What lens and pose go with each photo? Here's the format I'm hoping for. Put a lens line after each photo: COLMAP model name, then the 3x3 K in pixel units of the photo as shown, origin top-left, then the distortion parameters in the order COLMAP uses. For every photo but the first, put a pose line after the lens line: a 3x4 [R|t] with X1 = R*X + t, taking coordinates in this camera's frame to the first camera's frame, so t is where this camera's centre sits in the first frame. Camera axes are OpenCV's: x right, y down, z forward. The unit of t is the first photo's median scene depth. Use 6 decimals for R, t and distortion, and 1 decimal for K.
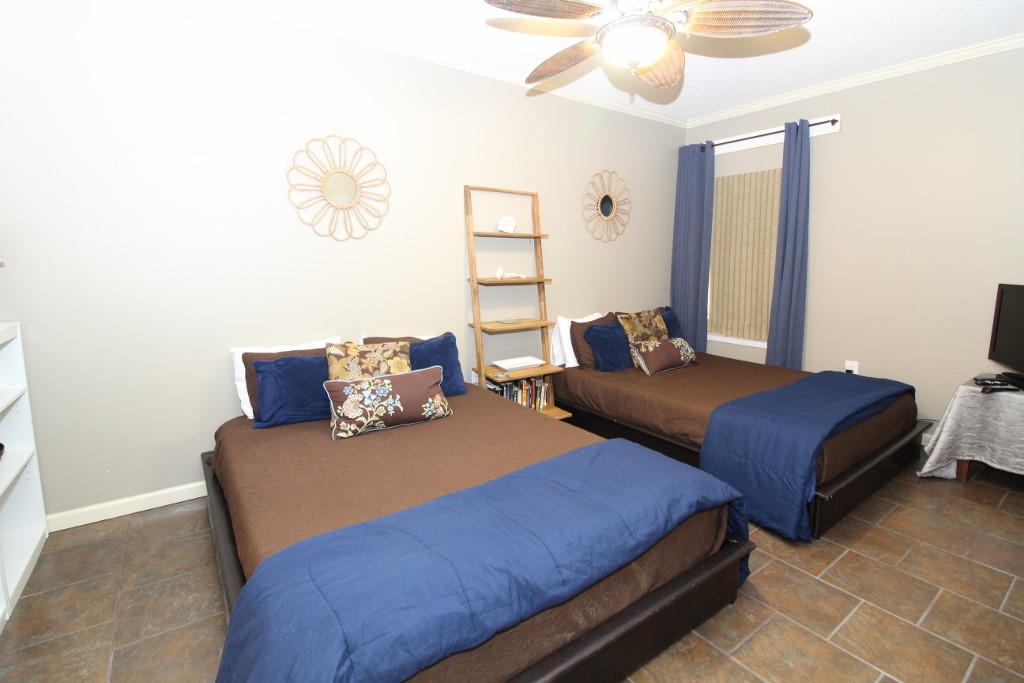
lens RADIAL K [[473.5, 0, 509.3], [0, 473.5, 340.4], [0, 0, 1]] dist [-0.013762, -0.003211]
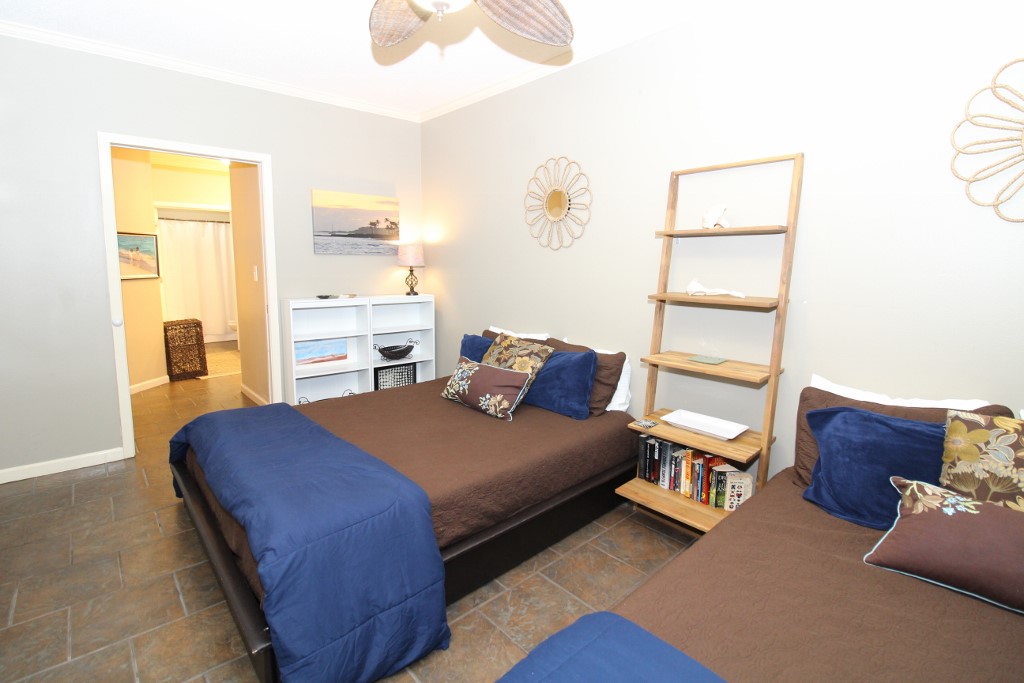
lens RADIAL K [[473.5, 0, 507.5], [0, 473.5, 336.9], [0, 0, 1]] dist [-0.013762, -0.003211]
pose [[0.111188, 0.147576, -0.982781, 0.600130], [-0.173097, 0.976673, 0.127075, -0.102494], [0.978608, 0.155988, 0.134140, 0.598430]]
